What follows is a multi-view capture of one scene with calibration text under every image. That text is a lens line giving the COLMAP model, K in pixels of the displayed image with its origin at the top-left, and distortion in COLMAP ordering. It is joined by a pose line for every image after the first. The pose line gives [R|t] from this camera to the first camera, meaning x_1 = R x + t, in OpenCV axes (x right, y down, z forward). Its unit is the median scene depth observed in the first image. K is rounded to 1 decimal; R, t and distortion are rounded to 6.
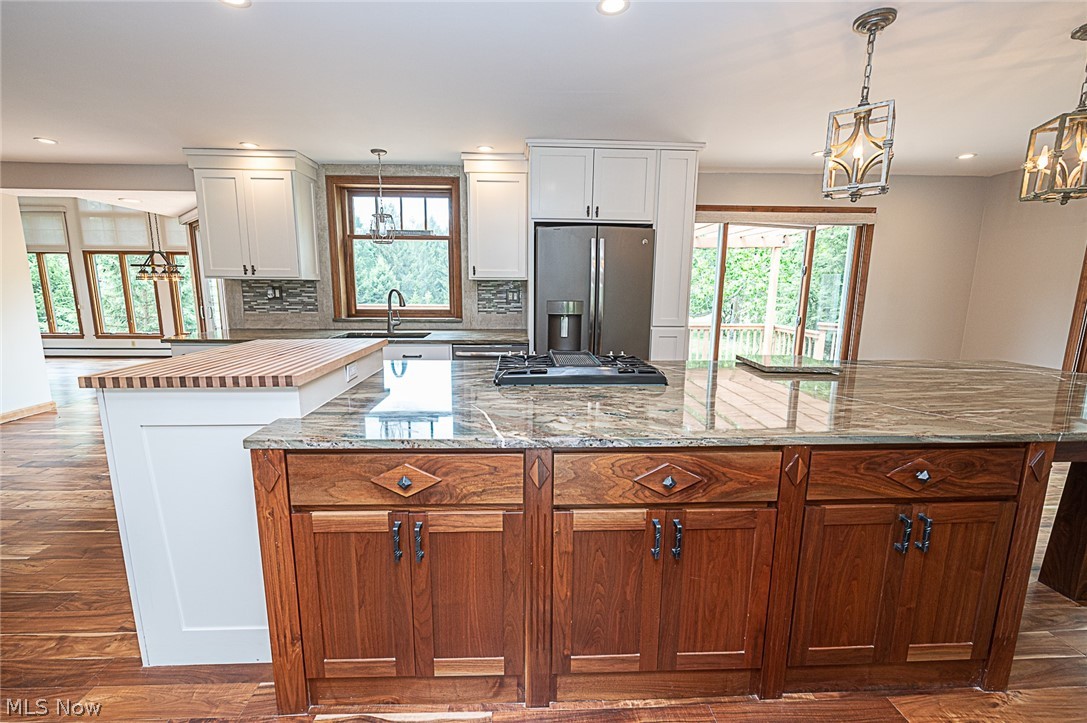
lens RADIAL K [[438.9, 0, 533.3], [0, 438.9, 354.8], [0, 0, 1]] dist [-0.003892, -0.000484]
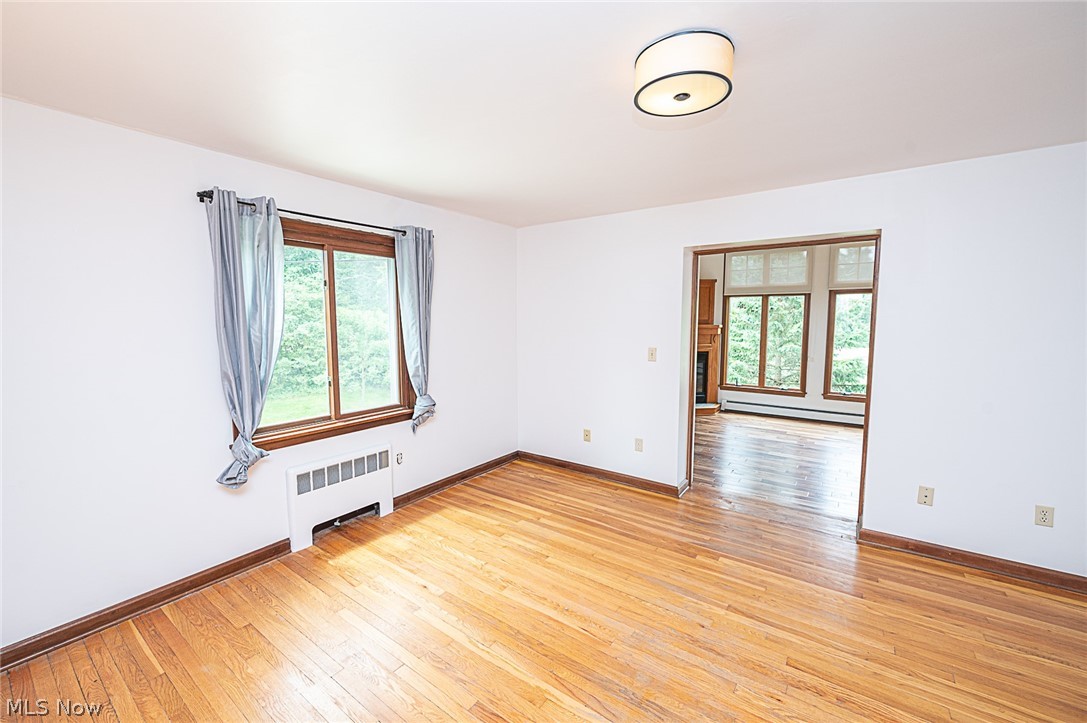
lens RADIAL K [[438.9, 0, 533.3], [0, 438.9, 354.8], [0, 0, 1]] dist [-0.003892, -0.000484]
pose [[0.785431, 0.042209, -0.617509, -0.926018], [-0.100107, 0.993199, -0.059442, -0.016353], [0.610800, 0.108504, 0.784315, 0.041647]]
